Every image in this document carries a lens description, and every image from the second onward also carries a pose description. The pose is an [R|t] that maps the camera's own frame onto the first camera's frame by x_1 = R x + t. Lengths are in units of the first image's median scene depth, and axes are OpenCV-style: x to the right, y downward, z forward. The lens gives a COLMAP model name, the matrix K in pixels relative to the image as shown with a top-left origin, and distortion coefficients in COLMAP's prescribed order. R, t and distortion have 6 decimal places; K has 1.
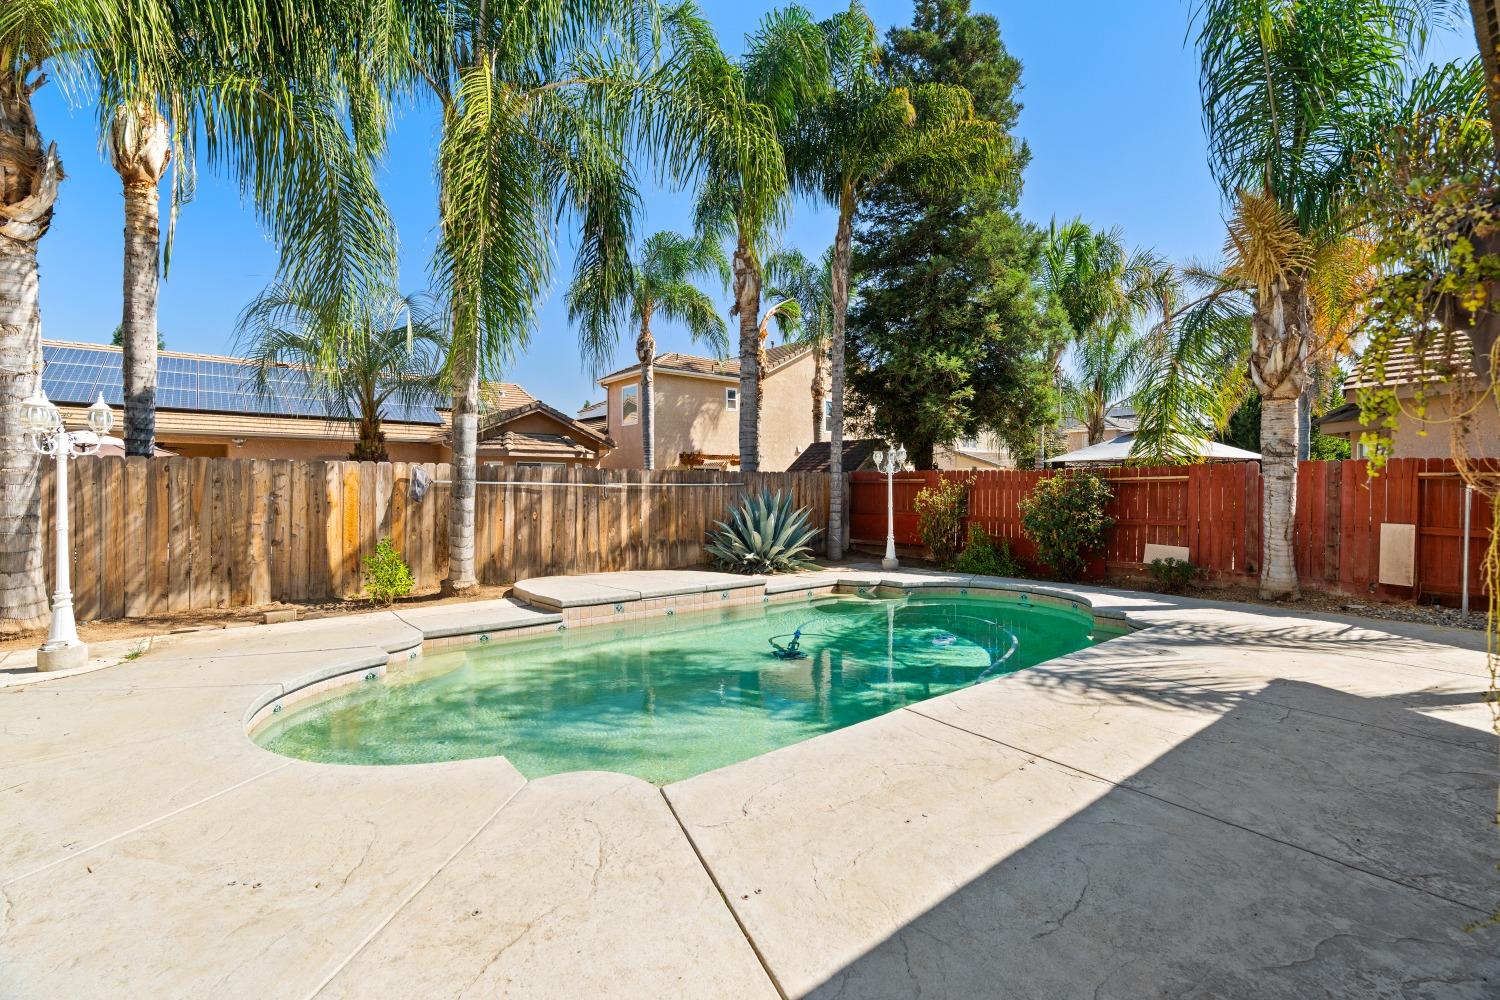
lens RADIAL K [[715.9, 0, 748.7], [0, 715.9, 502.6], [0, 0, 1]] dist [-0.006101, 0.000448]
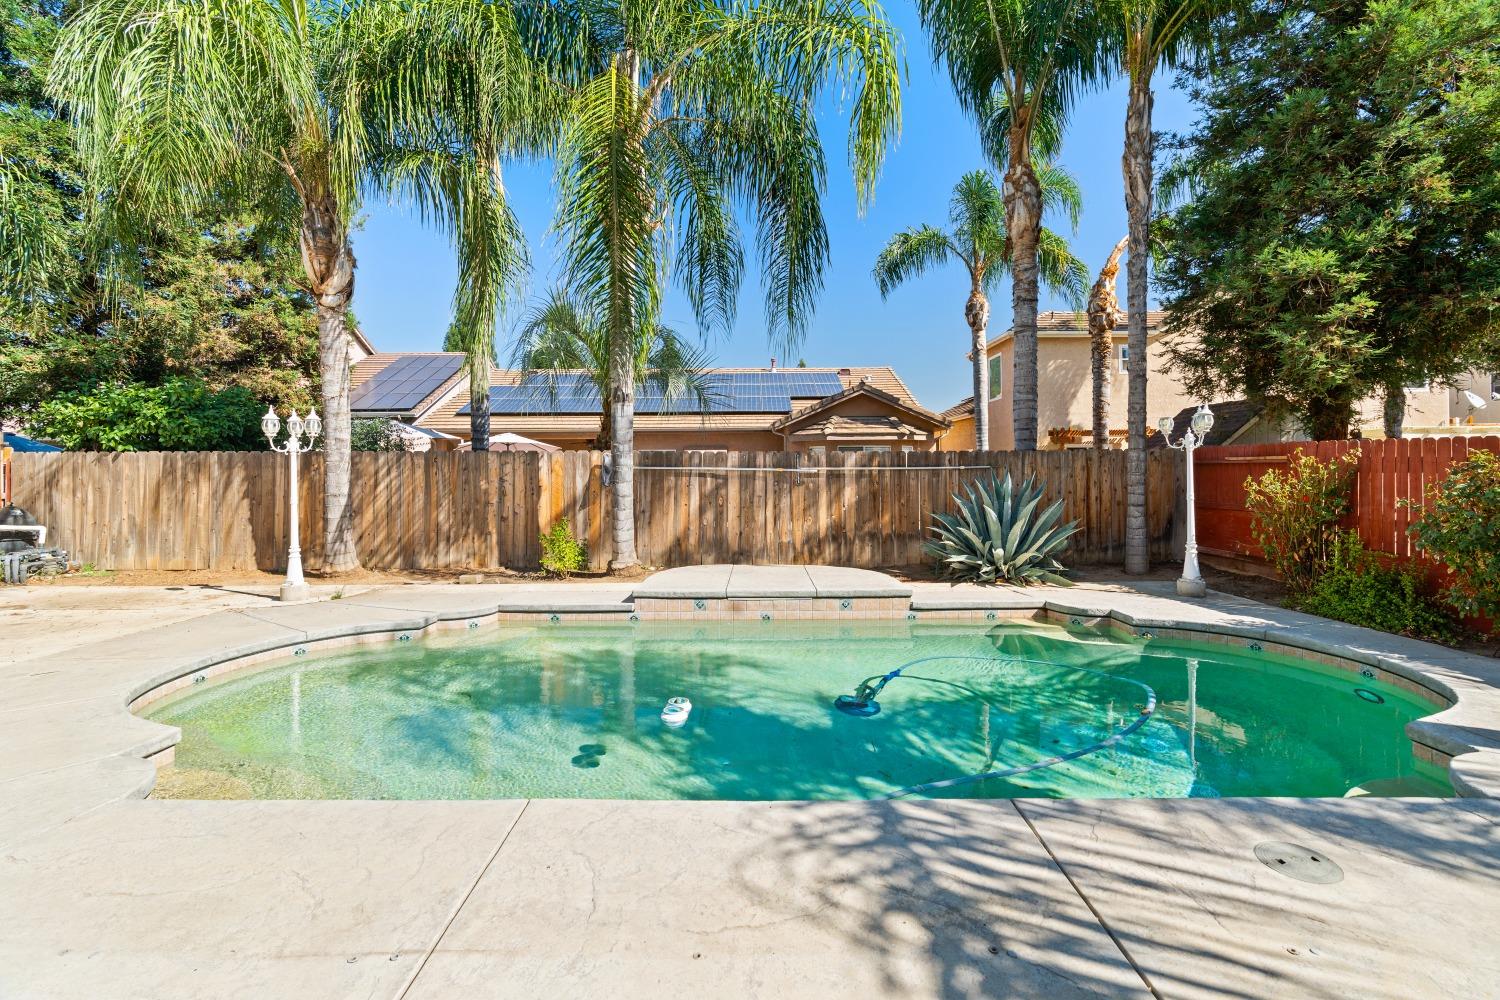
lens RADIAL K [[712.0, 0, 750.0], [0, 712.0, 473.7], [0, 0, 1]] dist [-0.002891, 0.000080]
pose [[0.754543, -0.003546, -0.656241, 0.361910], [-0.008098, 0.999859, -0.014713, -0.005085], [0.656201, 0.016415, 0.754408, 0.279360]]
